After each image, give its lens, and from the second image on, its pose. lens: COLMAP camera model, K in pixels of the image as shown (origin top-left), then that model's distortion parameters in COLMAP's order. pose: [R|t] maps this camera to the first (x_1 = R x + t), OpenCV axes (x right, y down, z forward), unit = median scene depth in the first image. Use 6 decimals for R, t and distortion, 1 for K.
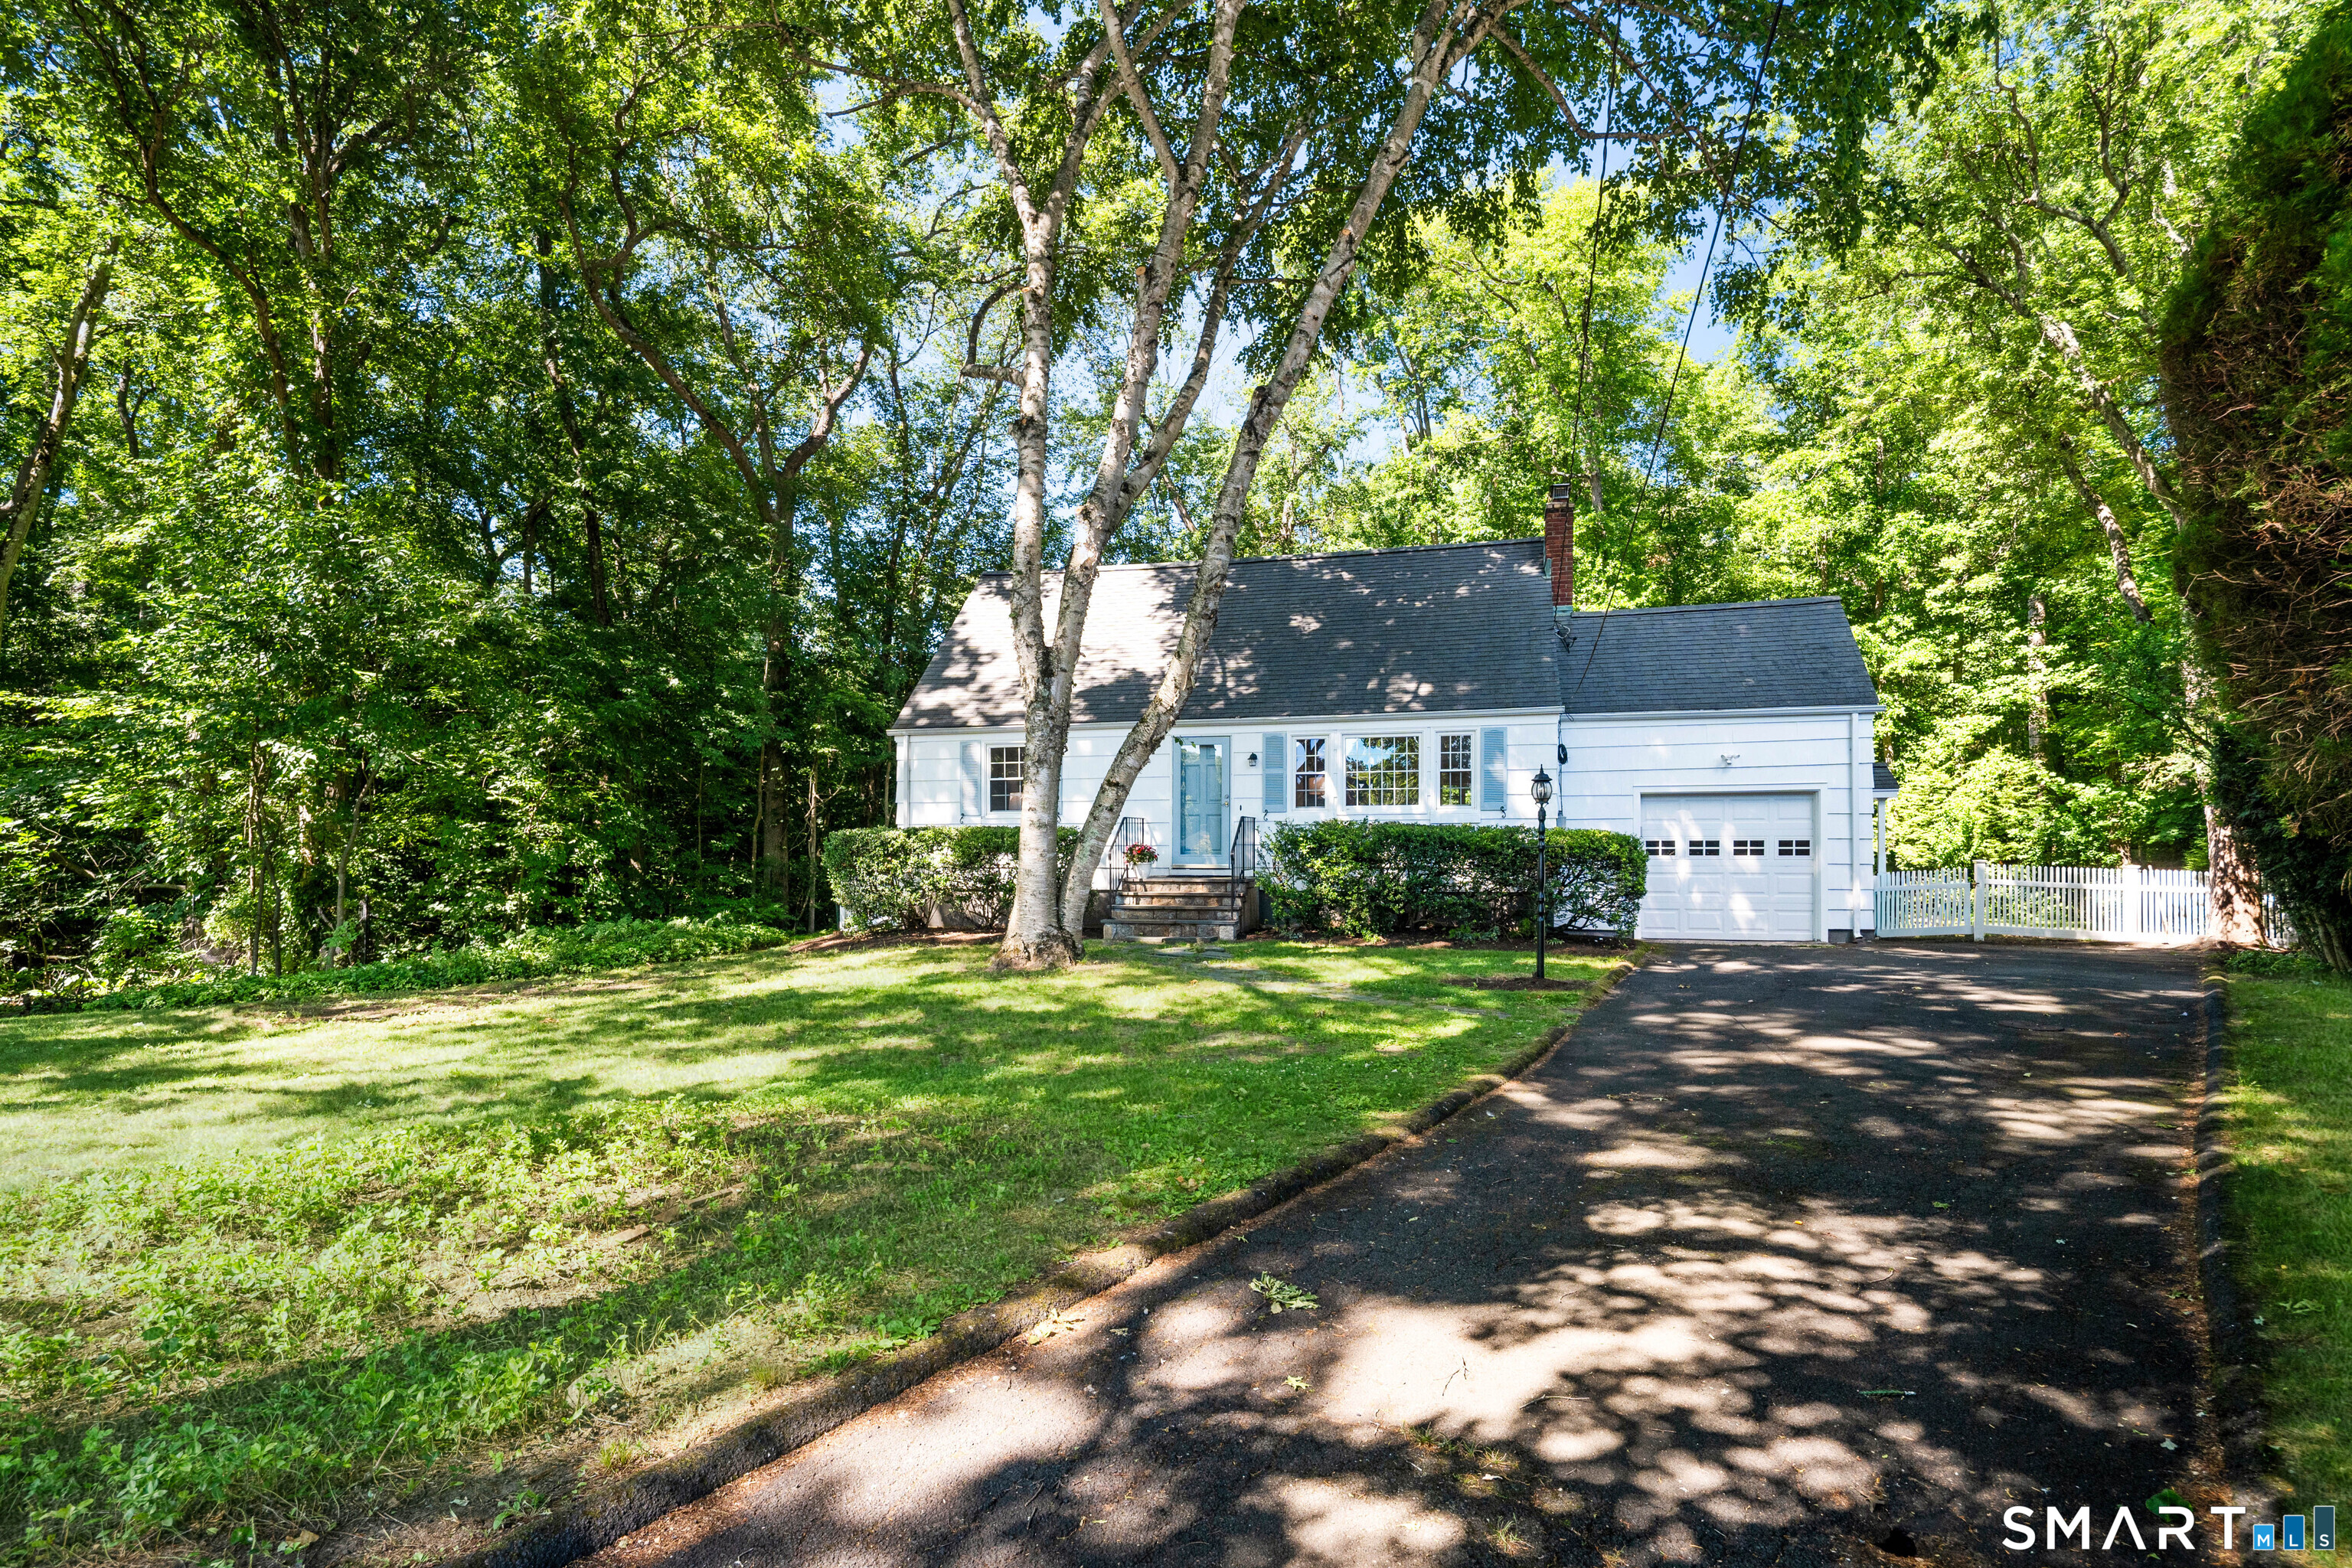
lens RADIAL K [[1181.3, 0, 1178.6], [0, 1181.3, 823.8], [0, 0, 1]] dist [0.004007, 0.000693]
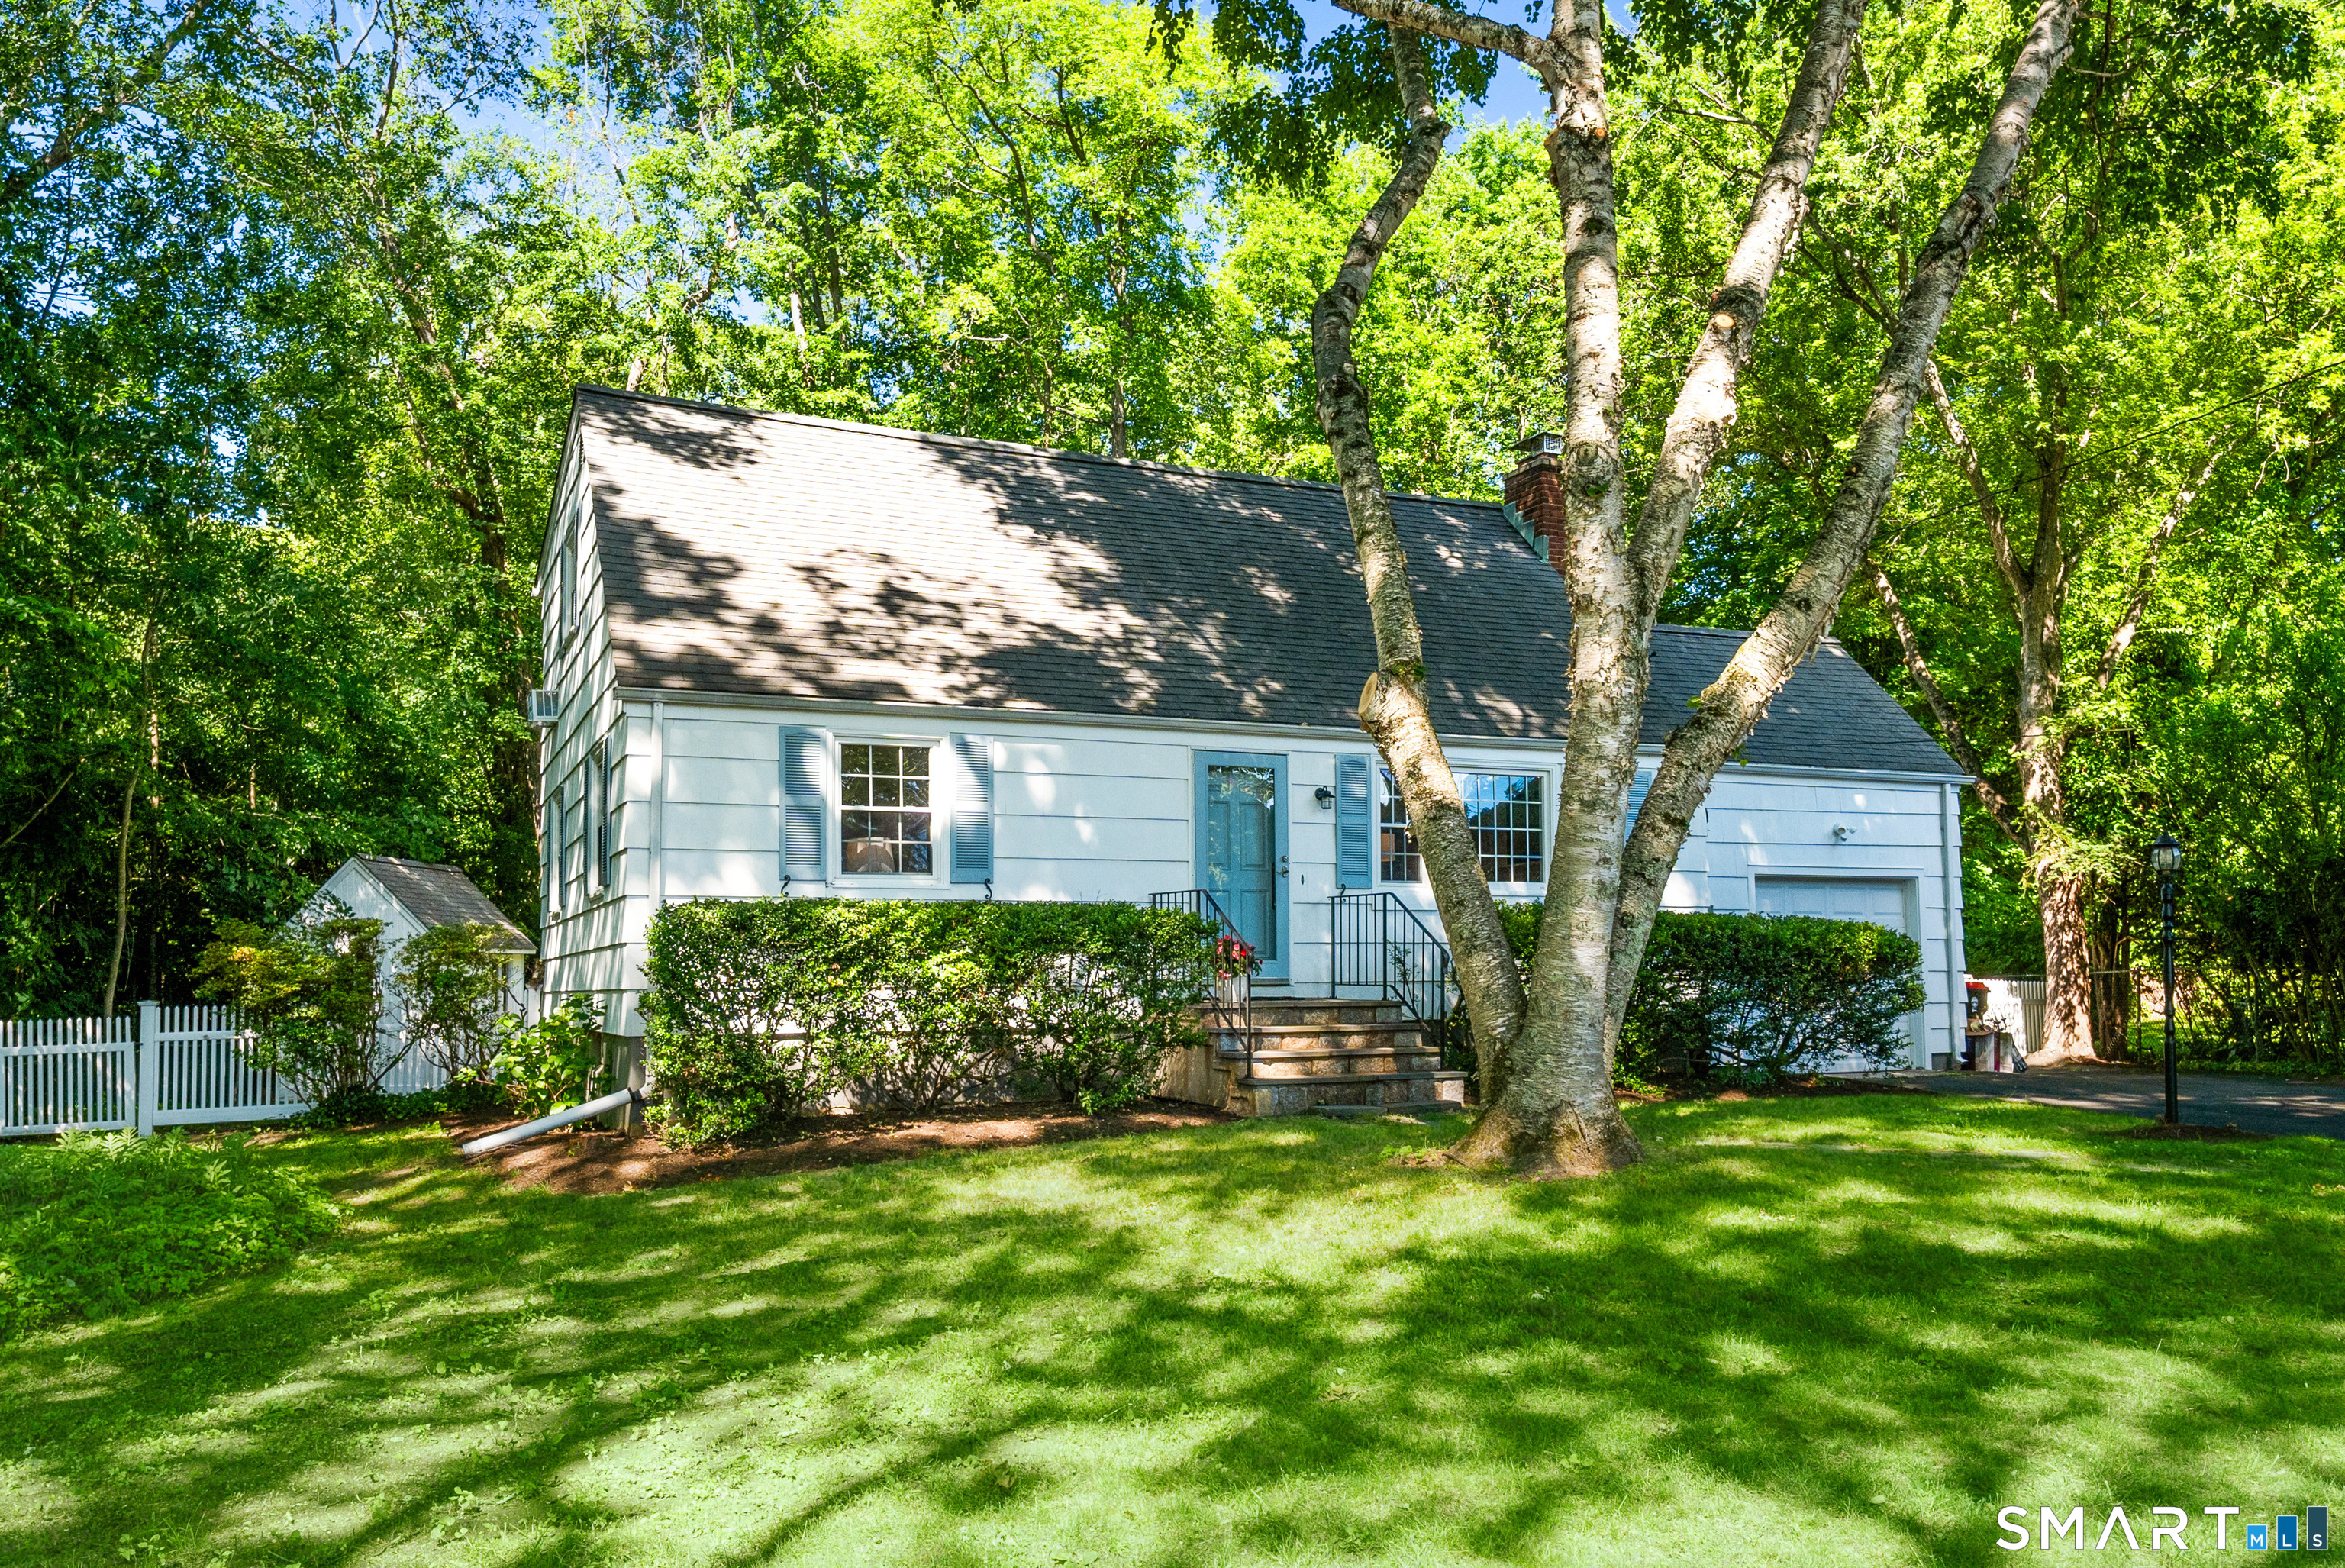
lens RADIAL K [[1762.5, 0, 1172.5], [0, 1762.5, 784.0], [0, 0, 1]] dist [0.004927, 0.000734]
pose [[0.773522, 0.064640, 0.630464, -0.559168], [-0.009625, 0.995869, -0.090295, 0.019041], [-0.633696, 0.063777, 0.770949, 0.377271]]
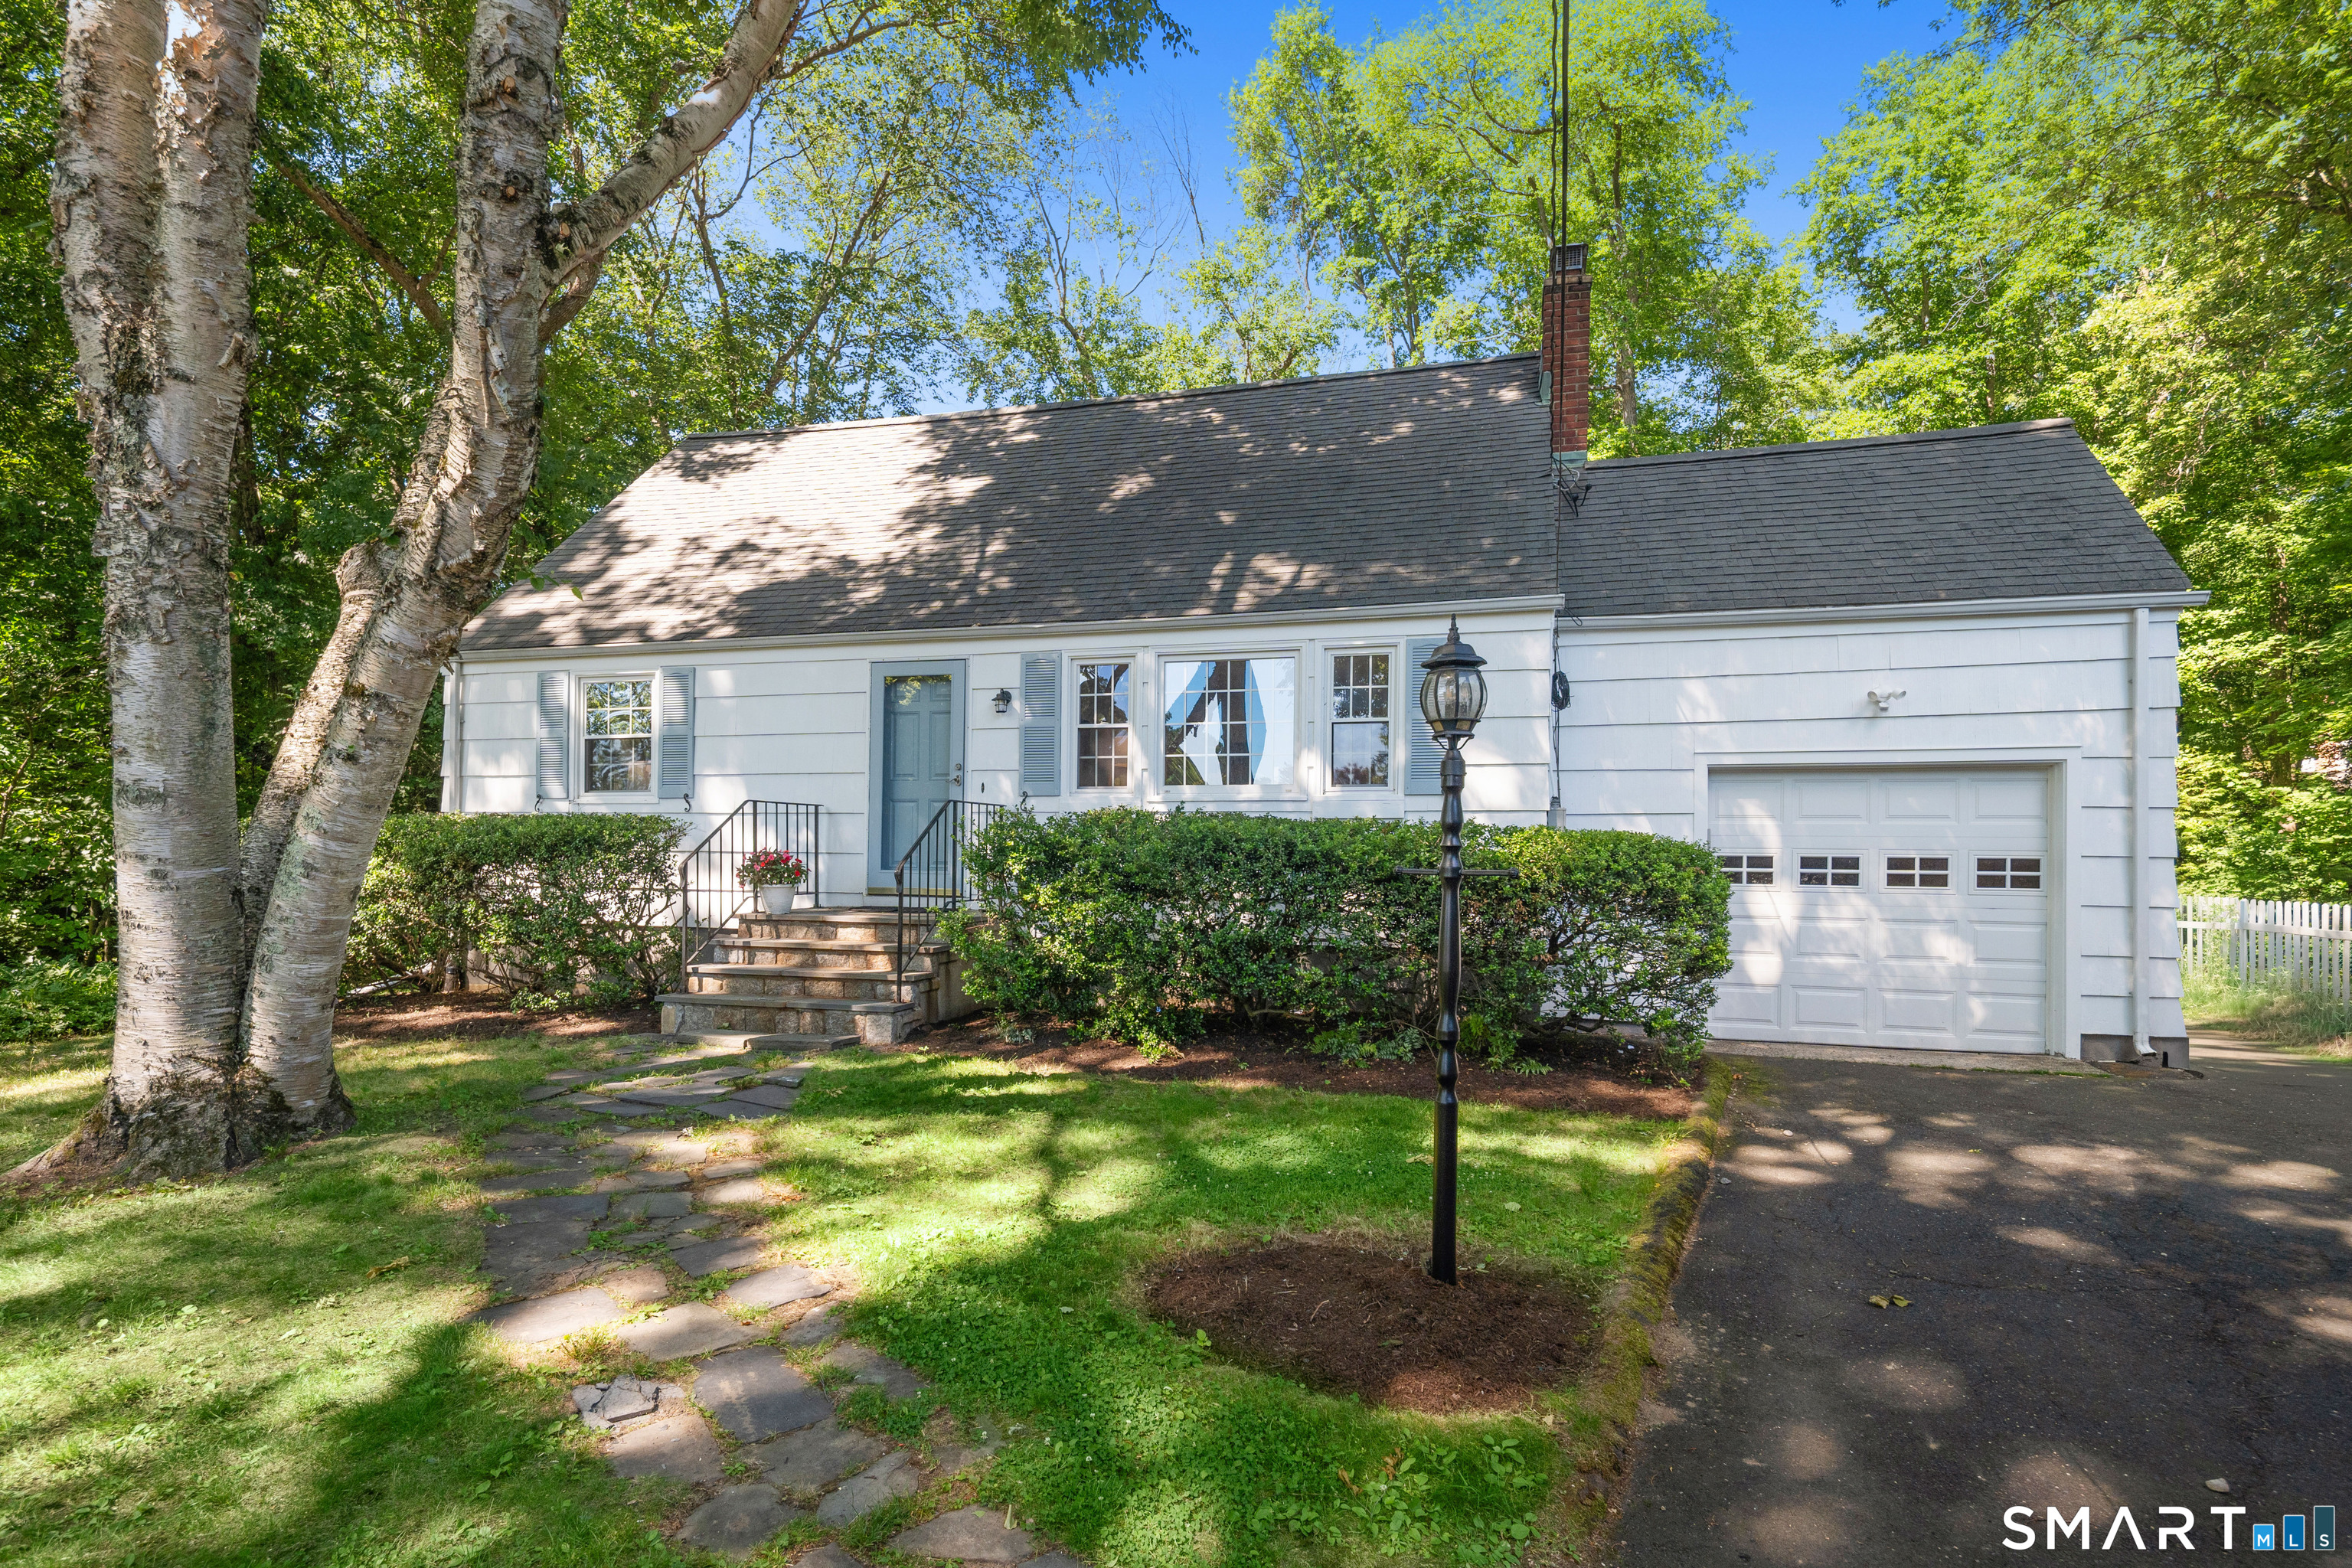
lens RADIAL K [[1181.3, 0, 1178.6], [0, 1181.3, 823.8], [0, 0, 1]] dist [0.004007, 0.000693]
pose [[0.999658, 0.012307, -0.023088, 0.160538], [-0.012444, 0.999906, -0.005803, 0.005937], [0.023014, 0.006089, 0.999717, 0.450167]]
